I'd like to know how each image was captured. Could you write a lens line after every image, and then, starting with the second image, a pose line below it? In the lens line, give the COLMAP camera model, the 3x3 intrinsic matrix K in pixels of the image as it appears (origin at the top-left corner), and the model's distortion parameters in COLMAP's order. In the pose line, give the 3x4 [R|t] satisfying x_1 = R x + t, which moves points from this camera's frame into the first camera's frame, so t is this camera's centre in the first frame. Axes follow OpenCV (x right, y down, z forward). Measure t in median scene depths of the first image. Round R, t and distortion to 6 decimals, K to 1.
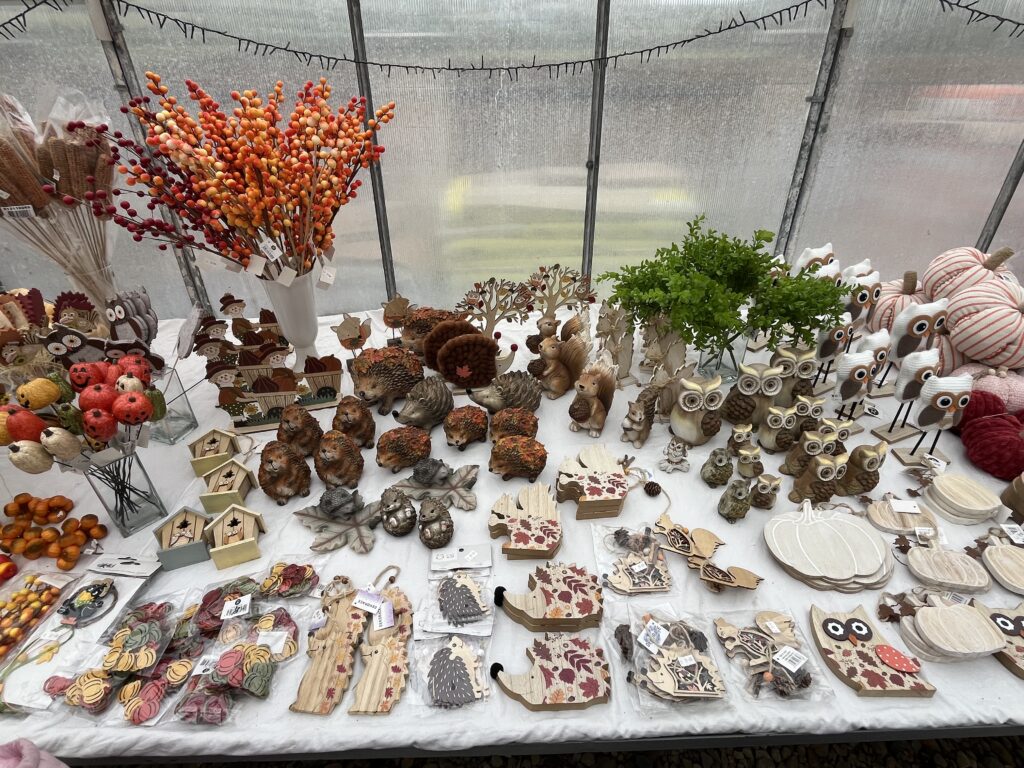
lens RADIAL K [[525.5, 0, 512.0], [0, 525.5, 384.0], [0, 0, 1]] dist [-0.001268, -0.000861]
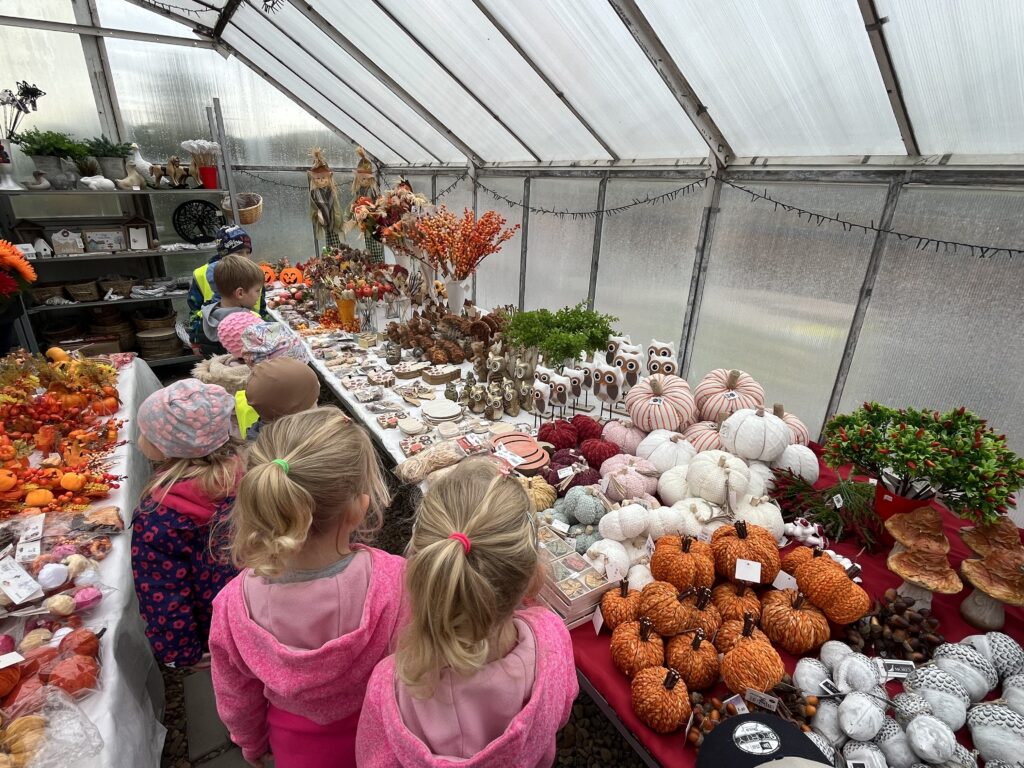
lens RADIAL K [[525.7, 0, 511.3], [0, 525.7, 383.7], [0, 0, 1]] dist [-0.001436, -0.000941]
pose [[0.508669, 0.336873, -0.792321, 1.576235], [-0.478758, 0.875545, 0.064896, -0.053970], [0.715574, 0.346319, 0.606644, -0.137098]]
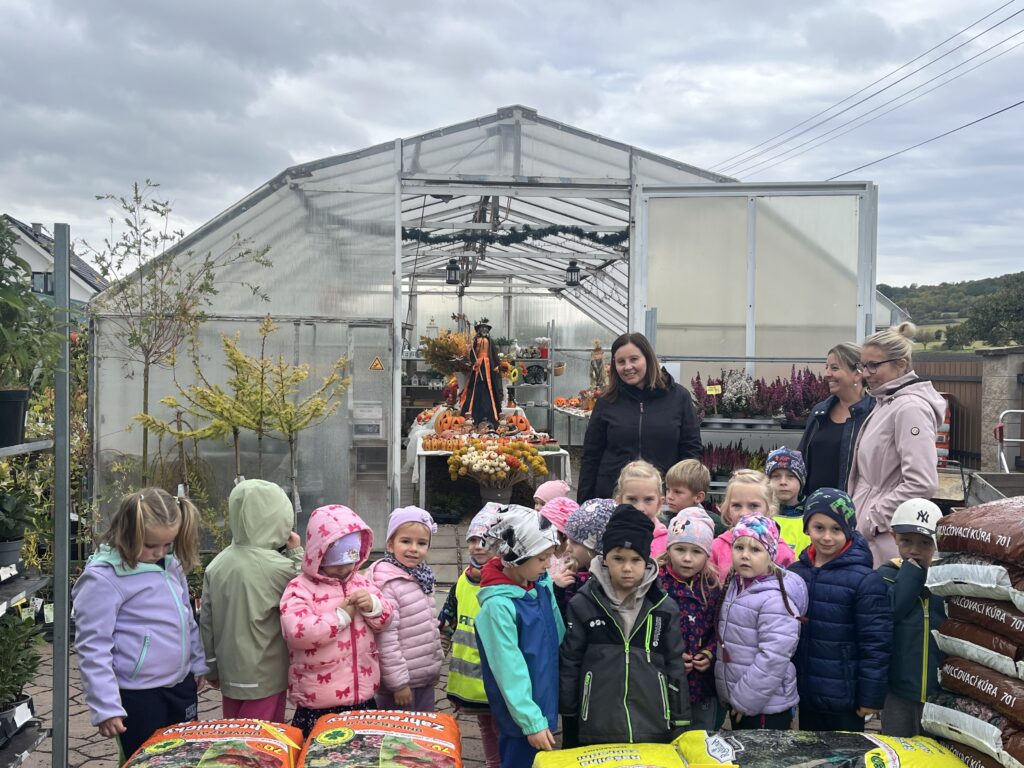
lens RADIAL K [[1077.9, 0, 512.0], [0, 1077.9, 384.0], [0, 0, 1]] dist [0.000135, -0.000308]
pose [[0.052245, 0.023342, -0.998361, 9.588414], [-0.542529, 0.839992, -0.008752, 0.483295], [0.838411, 0.542097, 0.056549, -0.726884]]
